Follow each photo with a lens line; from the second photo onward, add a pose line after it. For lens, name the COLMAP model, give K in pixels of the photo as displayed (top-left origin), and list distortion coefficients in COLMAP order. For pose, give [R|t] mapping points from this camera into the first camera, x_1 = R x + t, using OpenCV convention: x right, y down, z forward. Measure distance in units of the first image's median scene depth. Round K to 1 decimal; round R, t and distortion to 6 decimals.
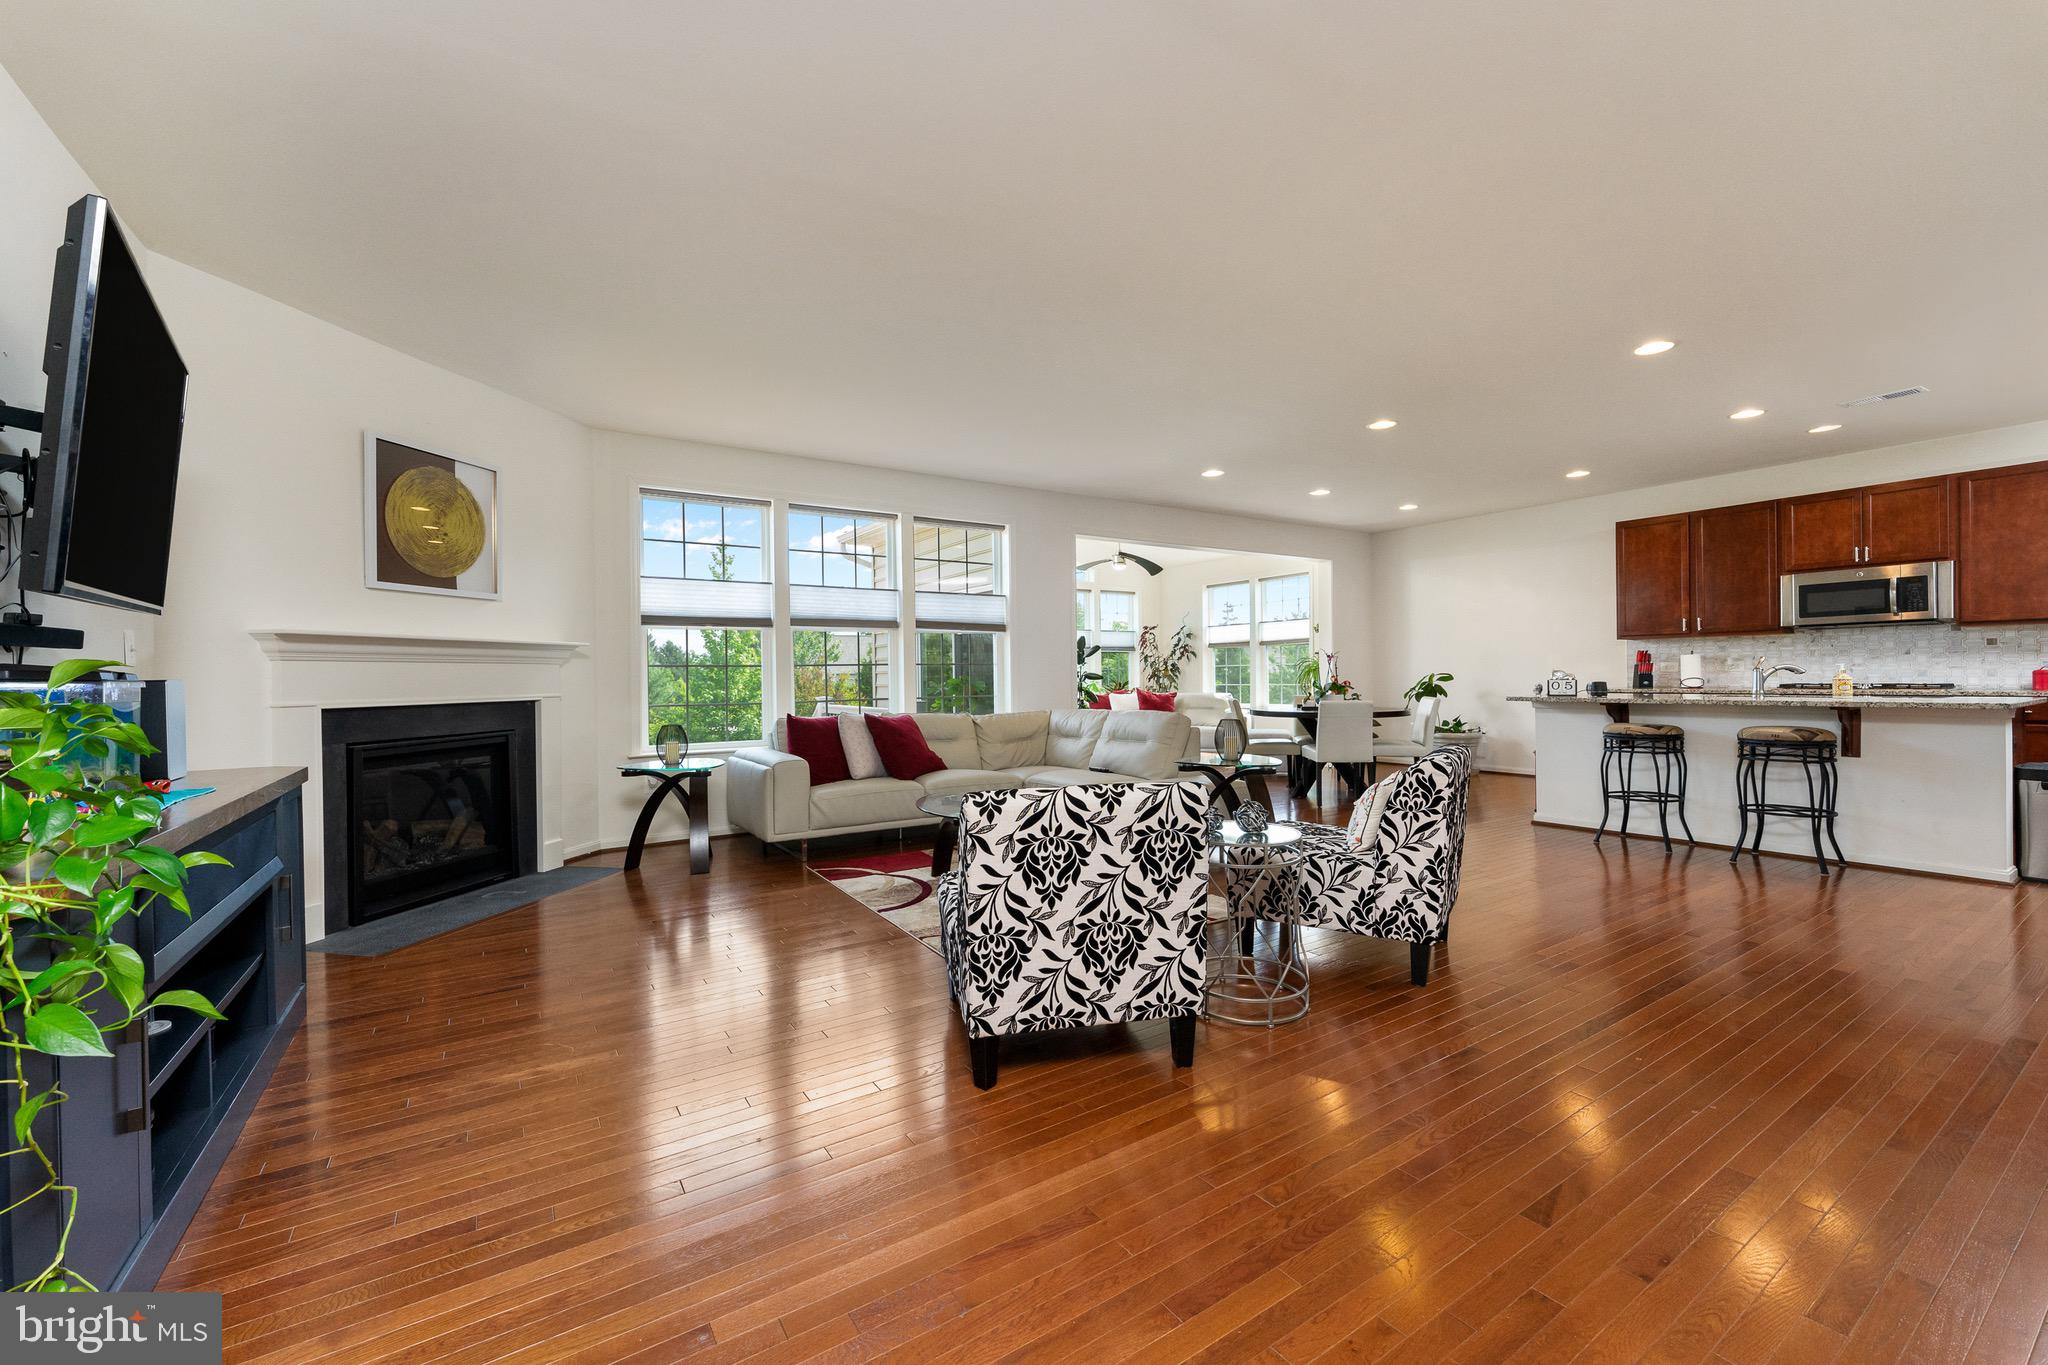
lens RADIAL K [[825.2, 0, 1019.4], [0, 825.2, 680.1], [0, 0, 1]] dist [-0.001351, 0.000811]
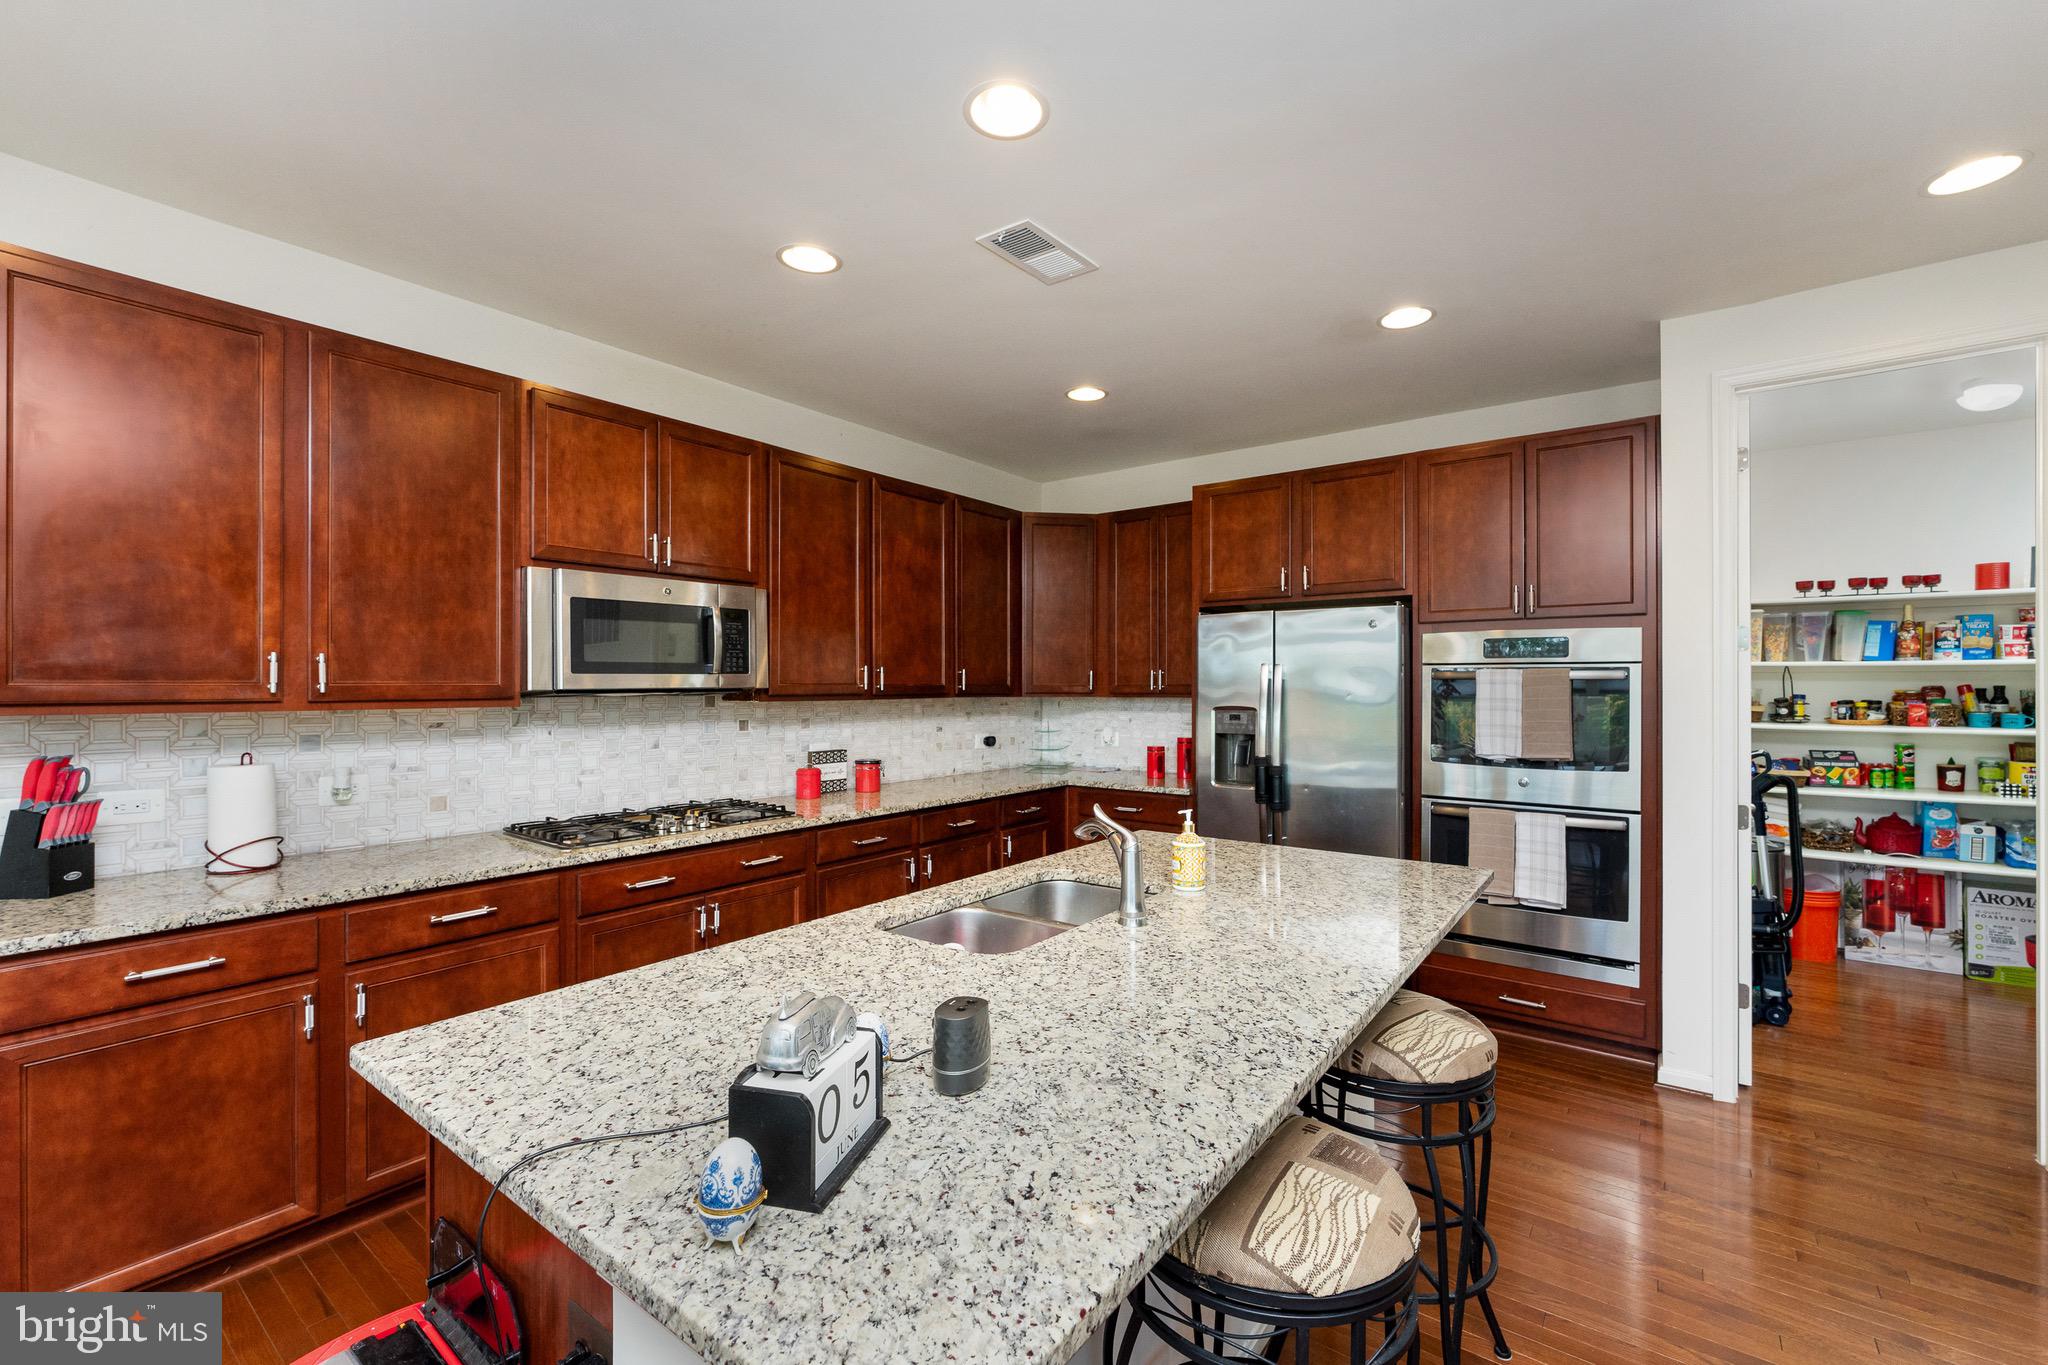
lens RADIAL K [[872.2, 0, 1019.5], [0, 872.2, 681.2], [0, 0, 1]] dist [0.014034, -0.000892]
pose [[-0.344592, 0.008154, 0.938717, 0.474248], [0.000902, 0.999965, -0.008355, -0.072454], [-0.938752, -0.002032, -0.344587, 1.010099]]
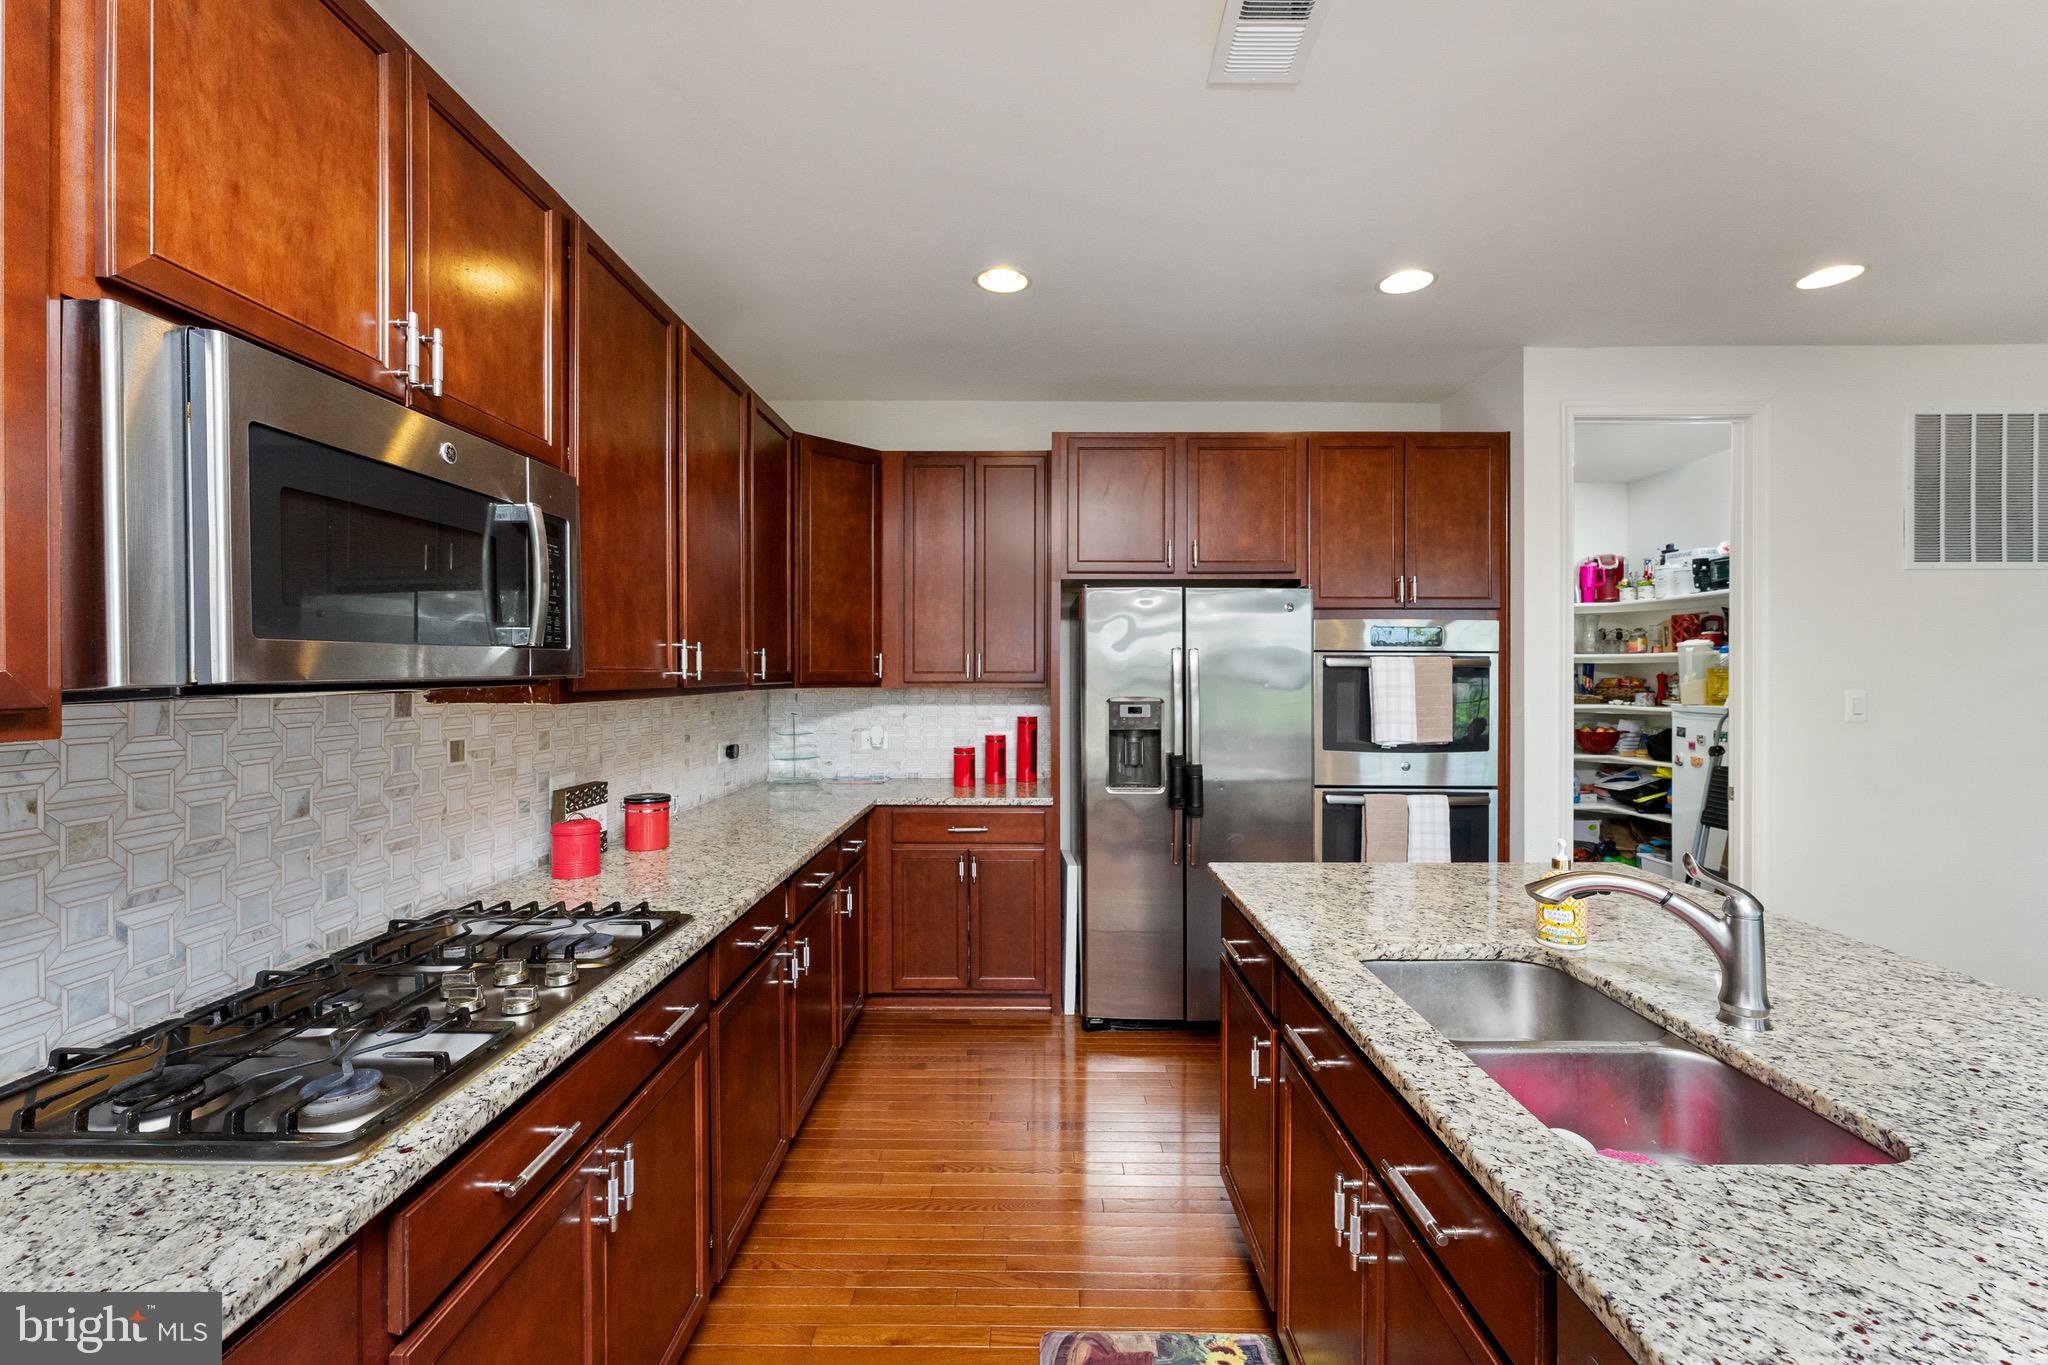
lens RADIAL K [[872.2, 0, 1031.7], [0, 872.2, 678.1], [0, 0, 1]] dist [0.014034, -0.000892]
pose [[-0.841986, -0.000209, 0.539500, 0.793837], [0.002168, 0.999991, 0.003771, -0.073398], [-0.539495, 0.004345, -0.841977, 1.140523]]
